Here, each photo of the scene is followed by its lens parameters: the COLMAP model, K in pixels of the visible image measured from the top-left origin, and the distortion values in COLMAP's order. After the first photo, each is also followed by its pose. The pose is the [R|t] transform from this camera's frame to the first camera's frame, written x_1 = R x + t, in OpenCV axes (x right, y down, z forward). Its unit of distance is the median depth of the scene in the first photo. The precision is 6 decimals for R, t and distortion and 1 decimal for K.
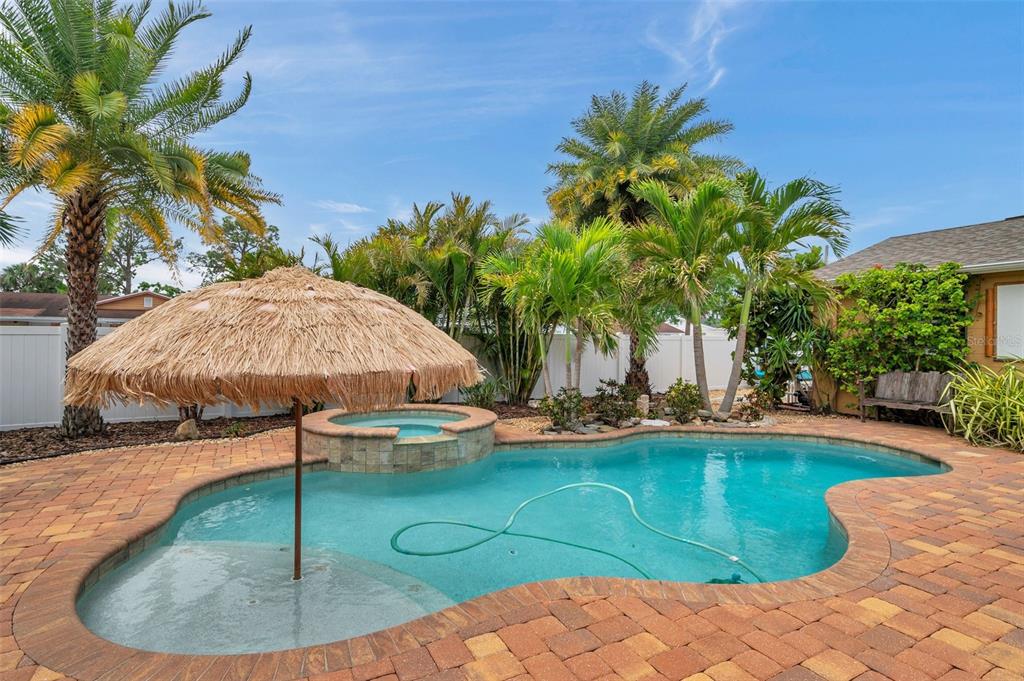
lens RADIAL K [[500.8, 0, 512.1], [0, 500.8, 342.5], [0, 0, 1]] dist [-0.000553, 0.000379]
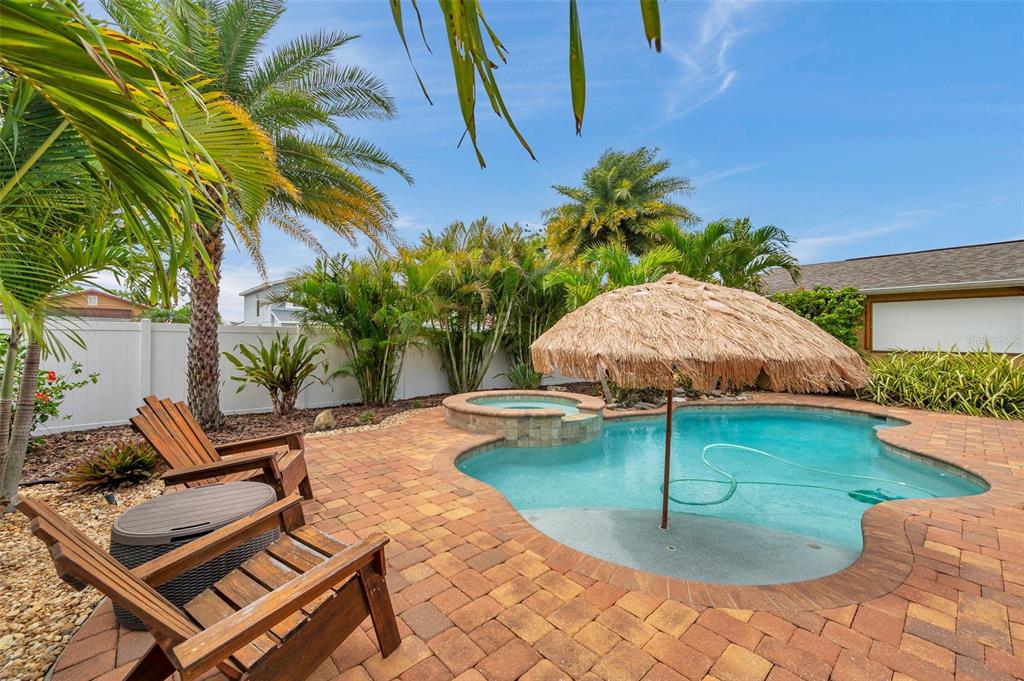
lens RADIAL K [[405.5, 0, 512.0], [0, 405.5, 338.6], [0, 0, 1]] dist [0.000660, -0.000335]
pose [[0.970815, 0.002107, 0.239822, -0.463794], [0.000584, 0.999938, -0.011151, 0.010469], [-0.239831, 0.010965, 0.970753, 0.058649]]
